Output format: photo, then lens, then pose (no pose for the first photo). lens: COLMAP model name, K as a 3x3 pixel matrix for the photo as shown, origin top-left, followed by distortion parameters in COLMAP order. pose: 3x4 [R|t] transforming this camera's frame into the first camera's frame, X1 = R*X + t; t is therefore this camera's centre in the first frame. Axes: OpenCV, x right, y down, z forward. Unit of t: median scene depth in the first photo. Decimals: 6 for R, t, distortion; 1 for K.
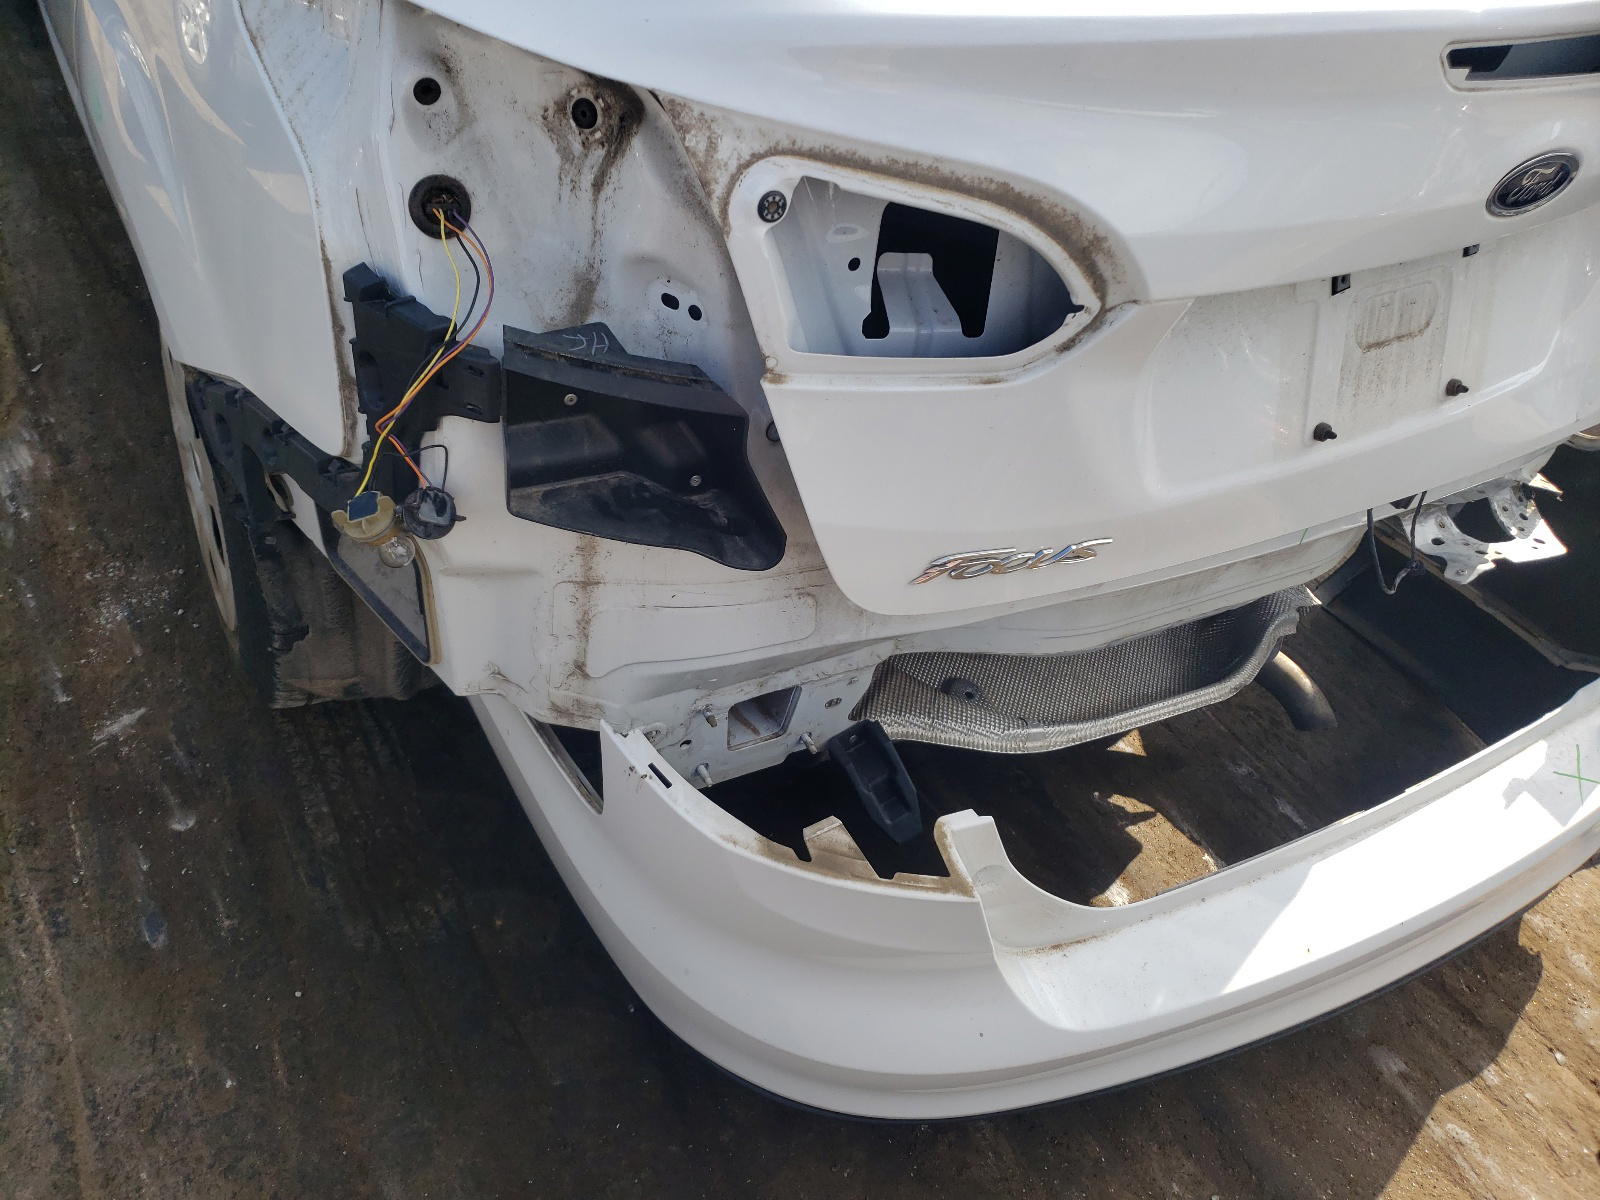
lens RADIAL K [[1399.0, 0, 694.9], [0, 1399.0, 690.6], [0, 0, 1]] dist [0.165677, -0.351857]
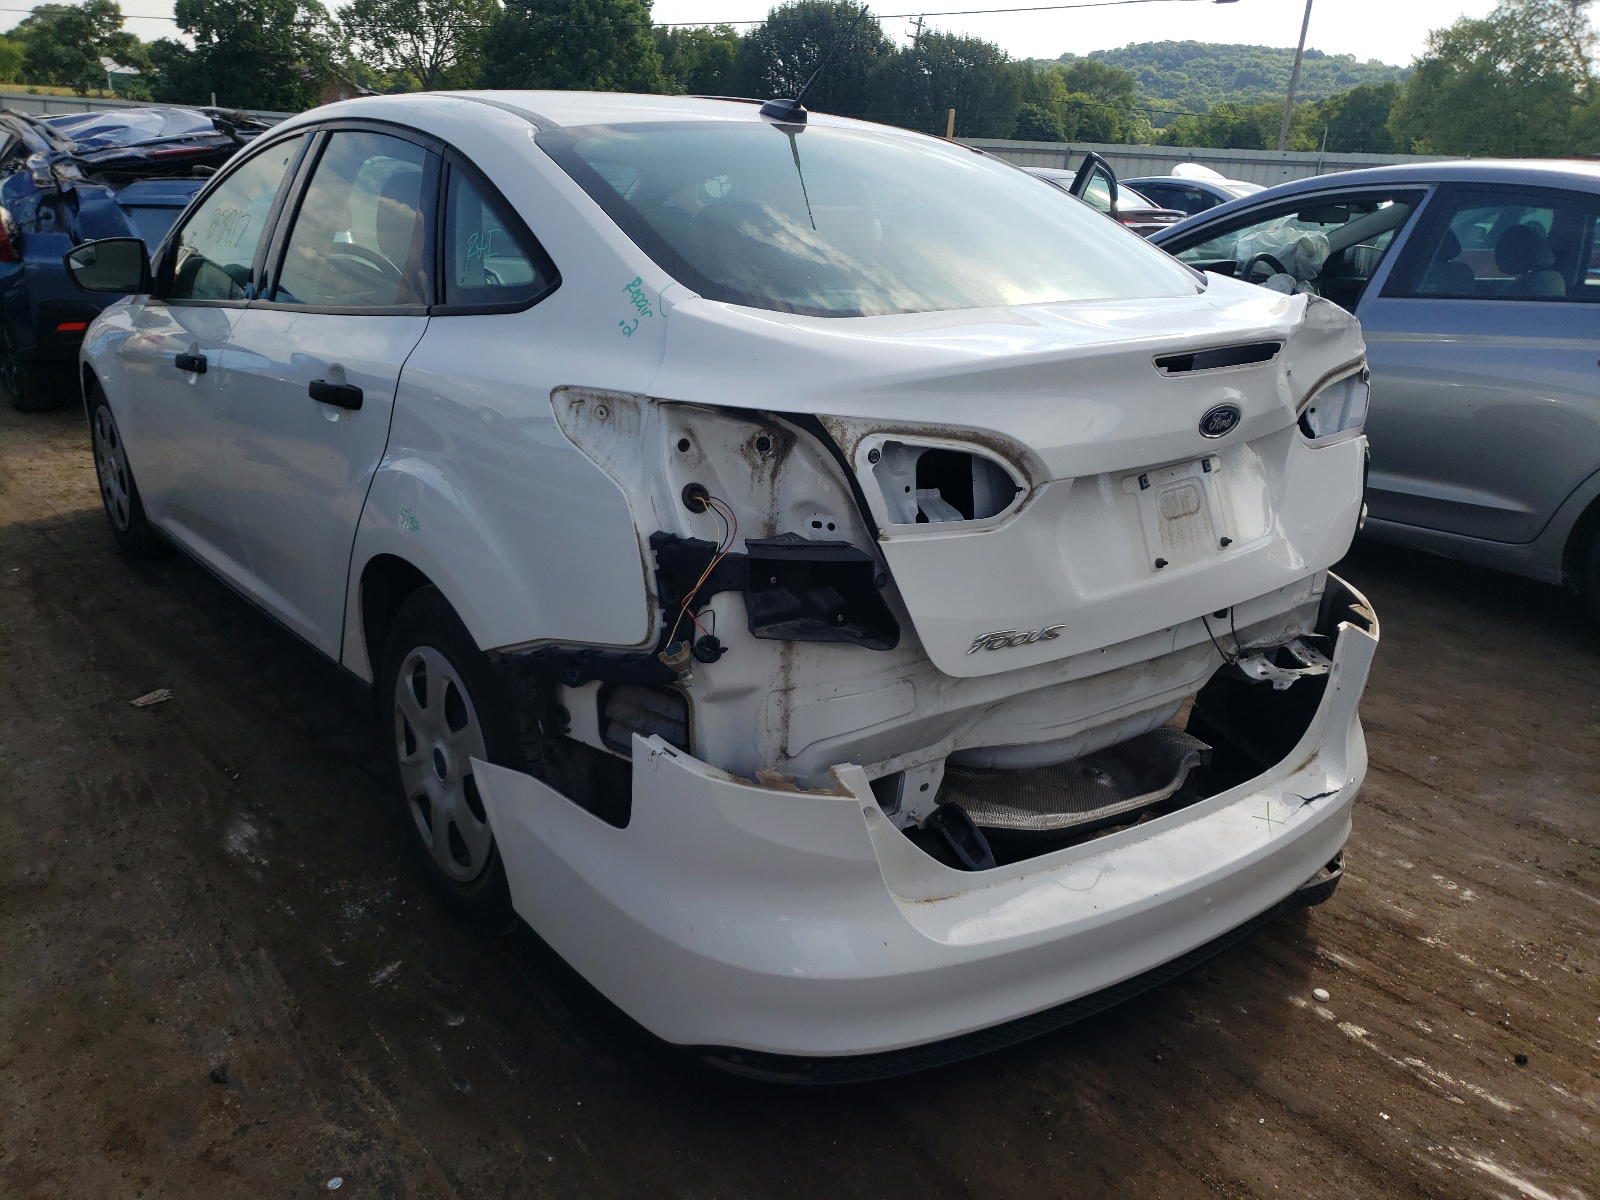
lens RADIAL K [[1315.8, 0, 800.0], [0, 1315.8, 600.0], [0, 0, 1]] dist [0.317598, -0.702988]
pose [[0.979124, -0.145622, 0.141811, -0.316721], [0.188472, 0.911690, -0.365104, 0.485287], [-0.076121, 0.384209, 0.920103, -0.642057]]
